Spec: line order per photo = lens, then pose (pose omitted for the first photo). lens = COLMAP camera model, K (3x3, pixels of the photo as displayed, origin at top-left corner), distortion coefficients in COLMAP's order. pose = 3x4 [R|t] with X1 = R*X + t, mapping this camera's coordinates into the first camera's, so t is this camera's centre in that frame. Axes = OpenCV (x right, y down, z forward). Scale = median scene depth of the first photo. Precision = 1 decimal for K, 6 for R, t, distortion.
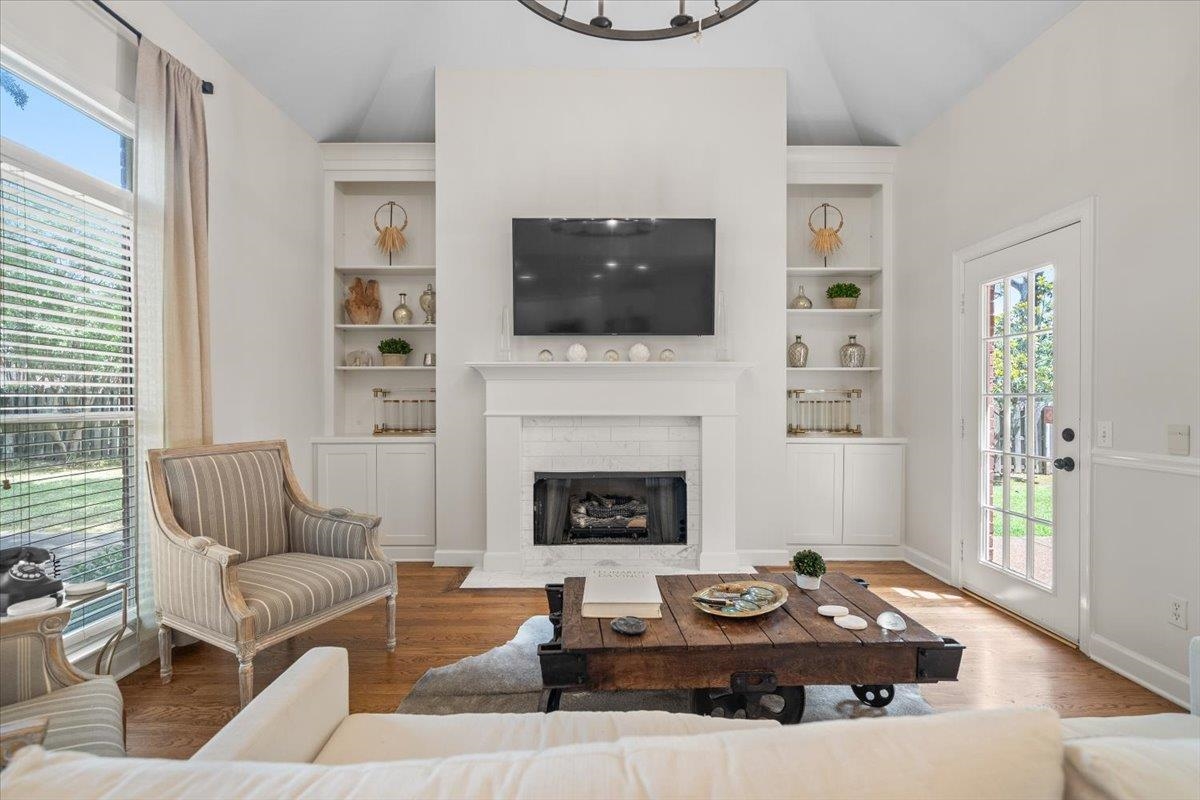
lens RADIAL K [[552.5, 0, 597.7], [0, 552.5, 401.5], [0, 0, 1]] dist [-0.004129, 0.000185]
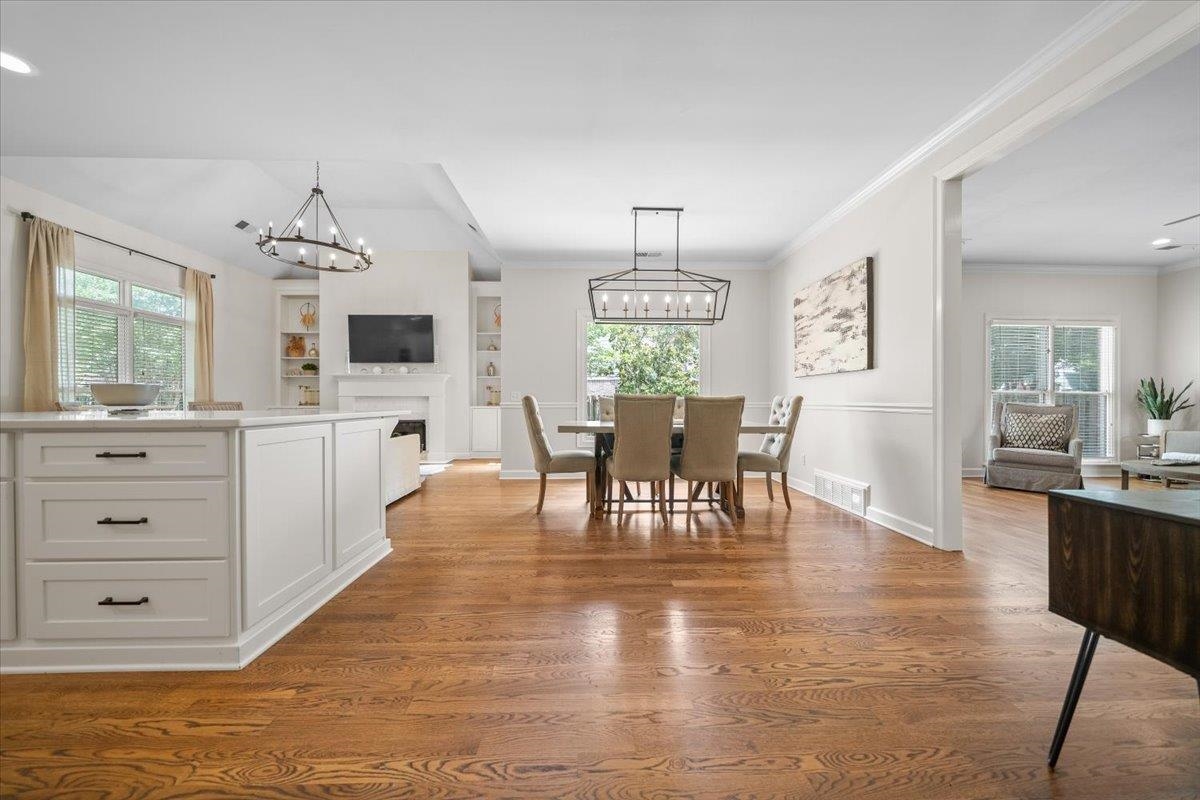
lens RADIAL K [[439.8, 0, 596.9], [0, 439.8, 402.9], [0, 0, 1]] dist [-0.005610, 0.000316]
pose [[0.999820, -0.003604, 0.018649, 0.873242], [0.003671, 0.999987, -0.003544, 0.065197], [-0.018636, 0.003611, 0.999820, -0.917898]]
